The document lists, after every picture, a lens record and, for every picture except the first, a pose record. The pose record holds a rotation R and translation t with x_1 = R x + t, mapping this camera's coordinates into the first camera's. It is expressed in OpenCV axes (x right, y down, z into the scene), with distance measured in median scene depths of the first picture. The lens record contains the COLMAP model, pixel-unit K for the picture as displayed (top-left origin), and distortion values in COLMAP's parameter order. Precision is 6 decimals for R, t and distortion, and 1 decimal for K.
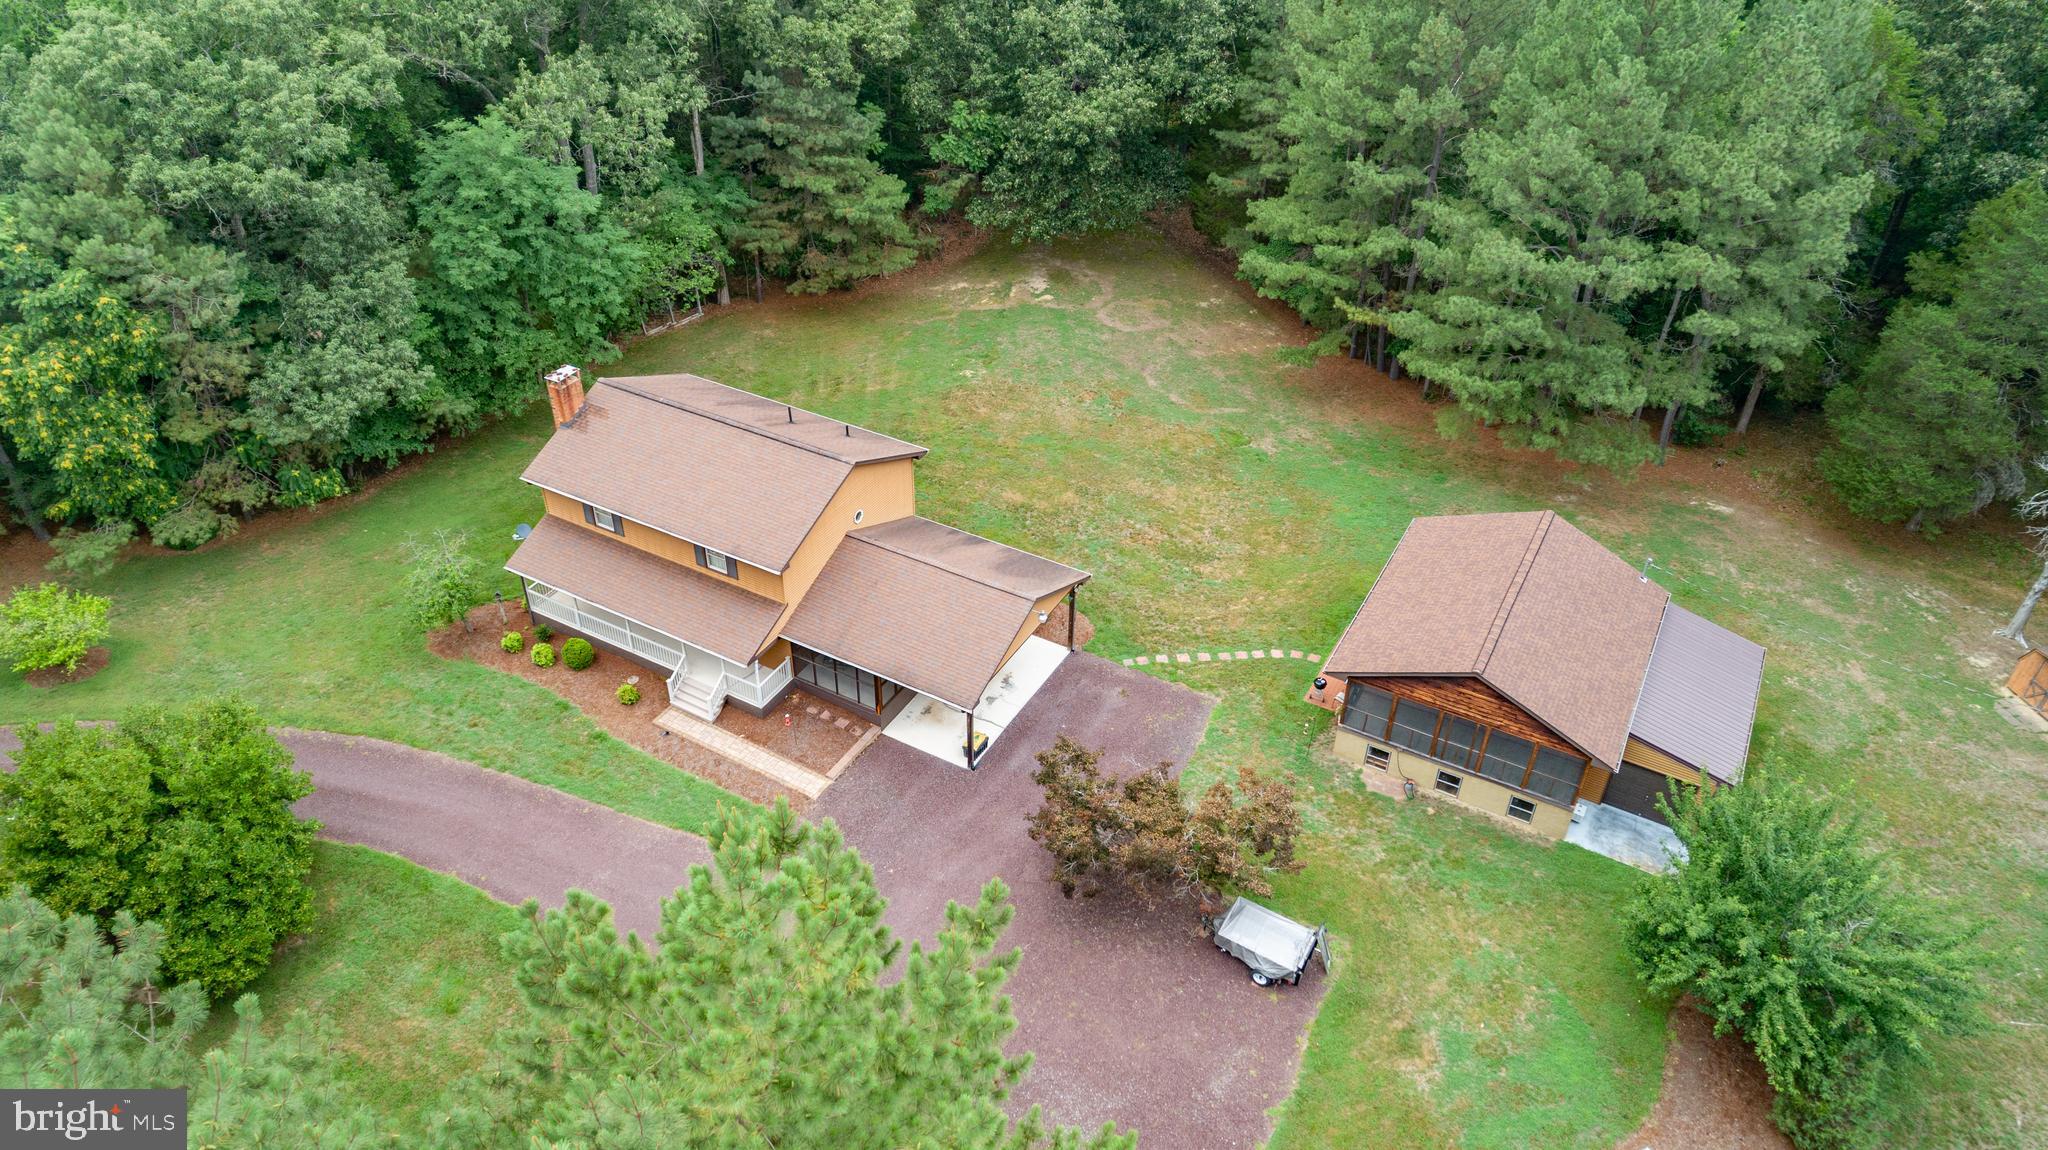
lens RADIAL K [[1380.7, 0, 1022.5], [0, 1380.7, 573.9], [0, 0, 1]] dist [-0.015076, 0.012077]
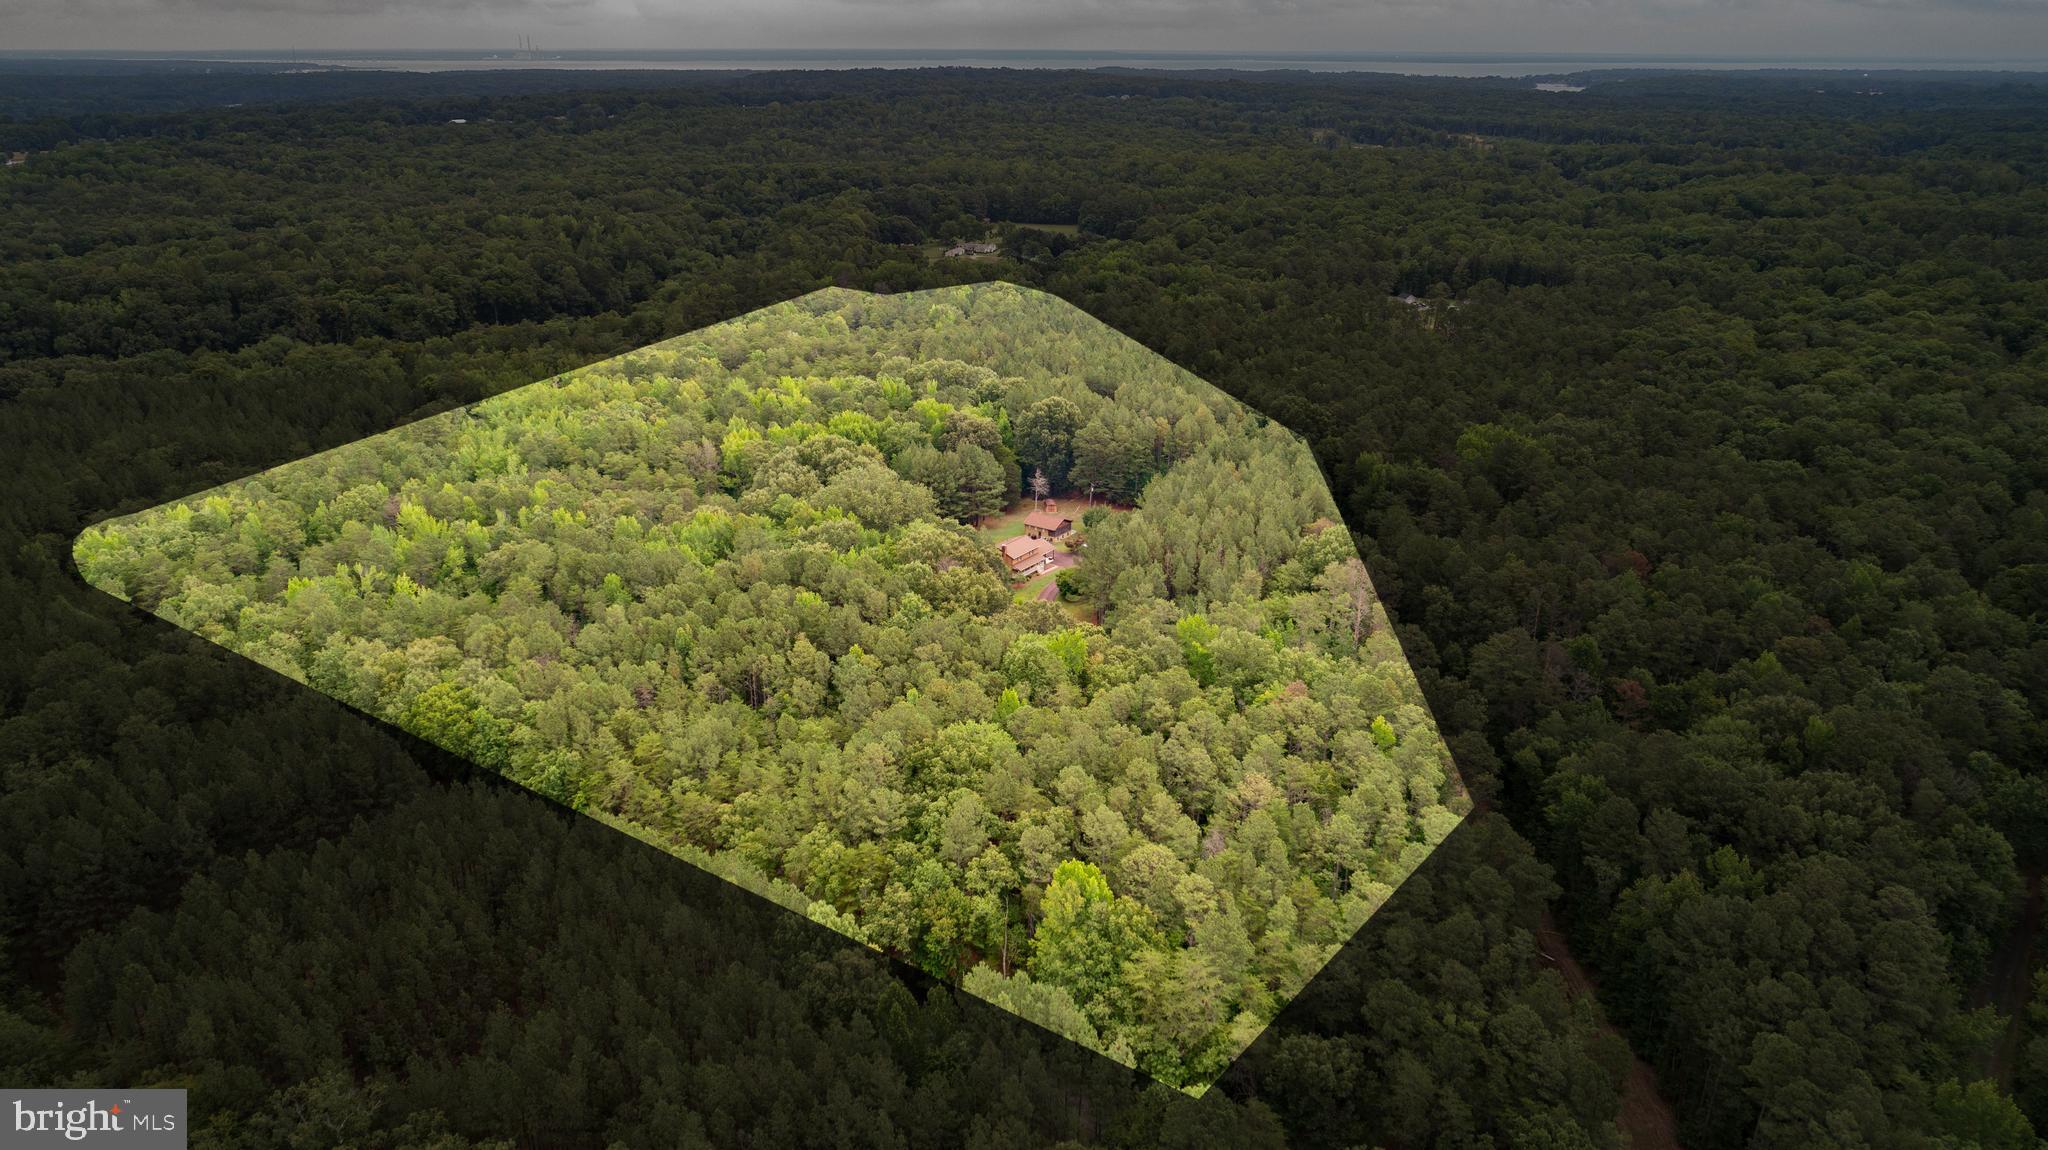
lens RADIAL K [[1380.7, 0, 1016.5], [0, 1380.7, 582.1], [0, 0, 1]] dist [-0.015076, 0.012077]
pose [[0.100460, -0.374903, 0.921605, -6.171703], [0.590934, 0.767694, 0.247878, -1.535692], [-0.800441, 0.519706, 0.298665, -0.896614]]
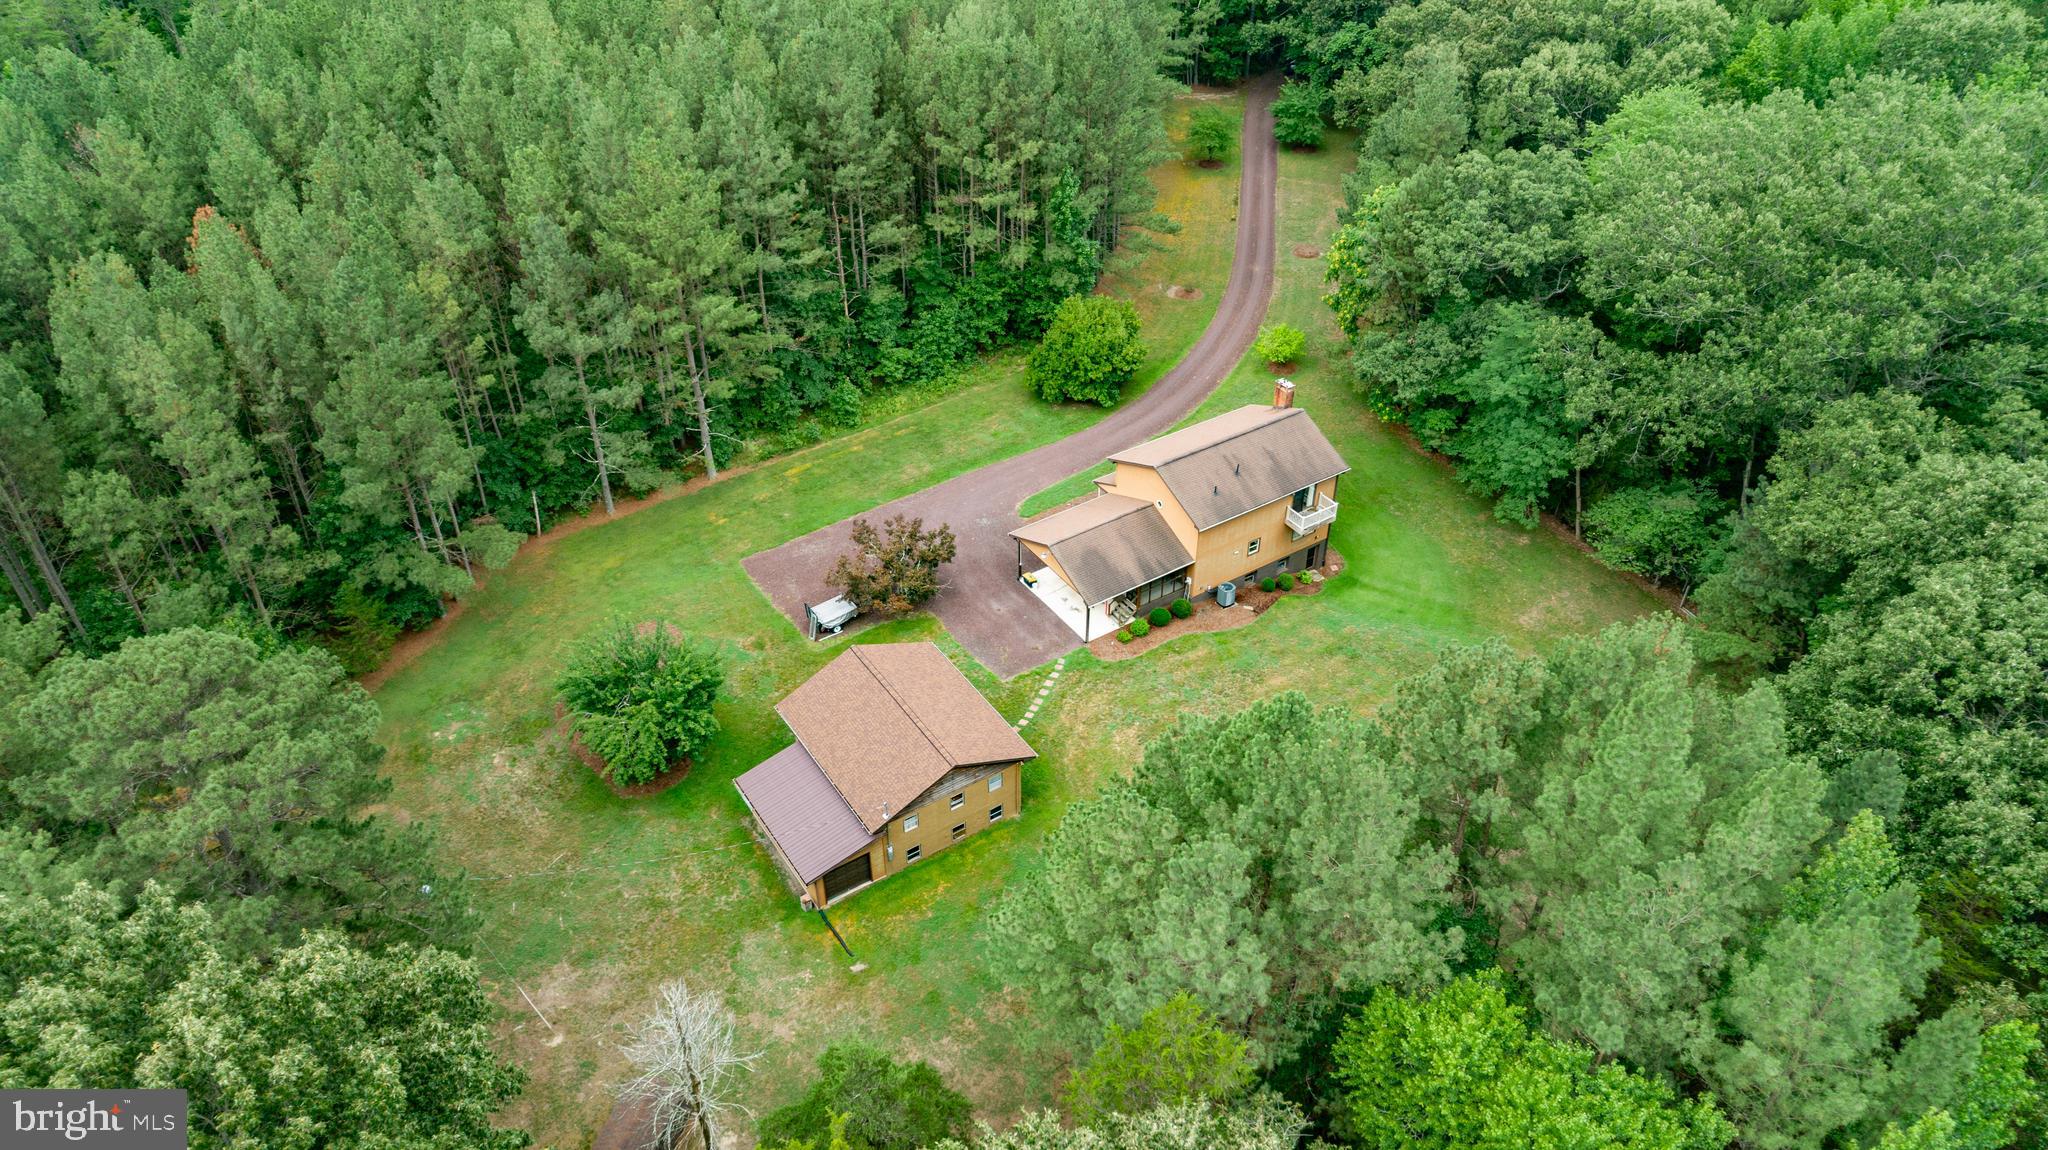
lens RADIAL K [[1380.7, 0, 1018.4], [0, 1380.7, 574.9], [0, 0, 1]] dist [-0.015076, 0.012077]
pose [[-0.462075, 0.534214, -0.707886, 1.097965], [-0.528993, 0.474629, 0.703487, -1.003277], [0.711795, 0.699531, 0.063281, 0.773416]]
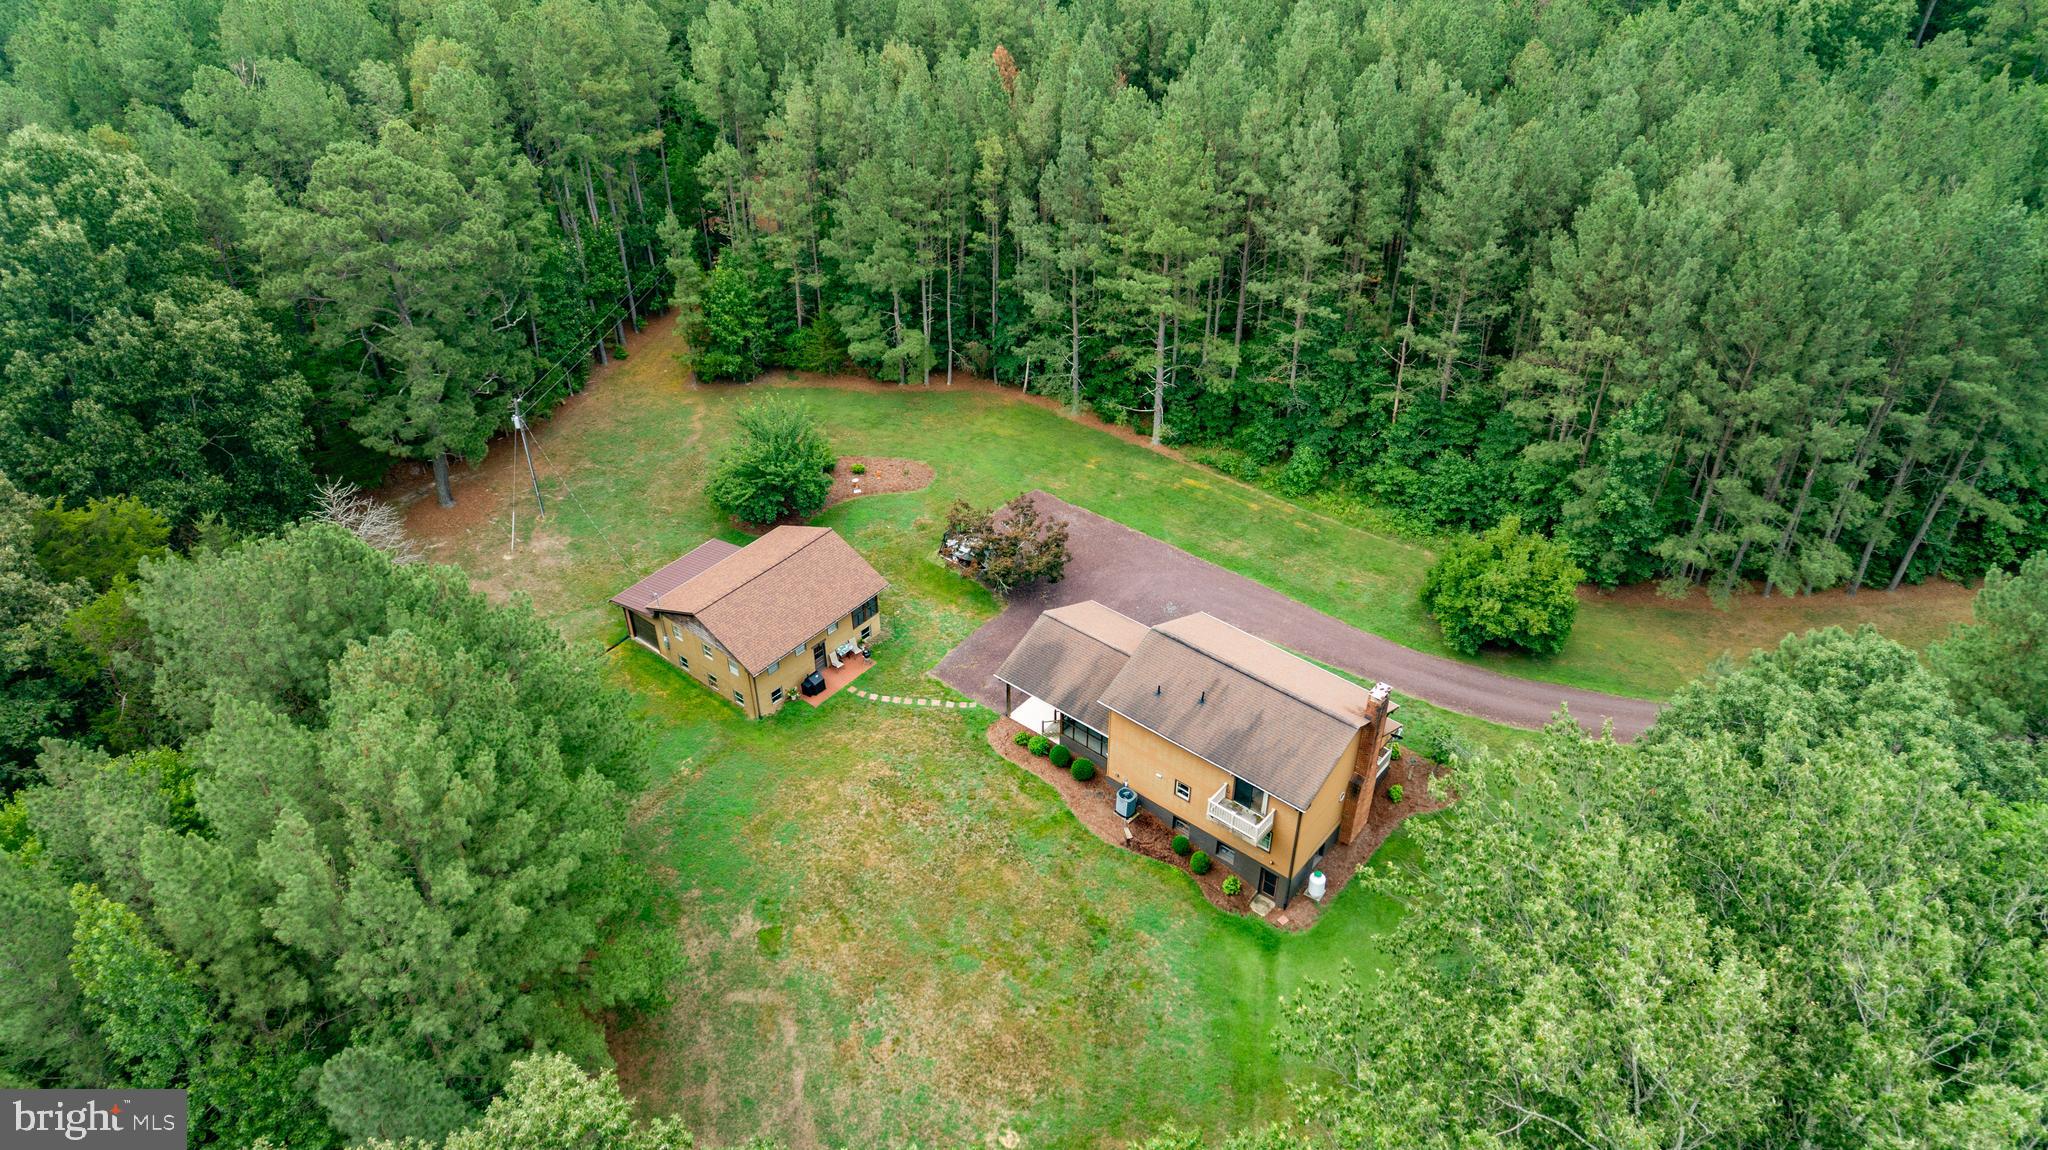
lens RADIAL K [[1380.7, 0, 1021.3], [0, 1380.7, 578.7], [0, 0, 1]] dist [-0.015076, 0.012077]
pose [[-0.983566, -0.114118, 0.139913, -0.162885], [0.102786, 0.283185, 0.953541, -1.348605], [-0.148438, 0.952252, -0.266801, 1.217232]]
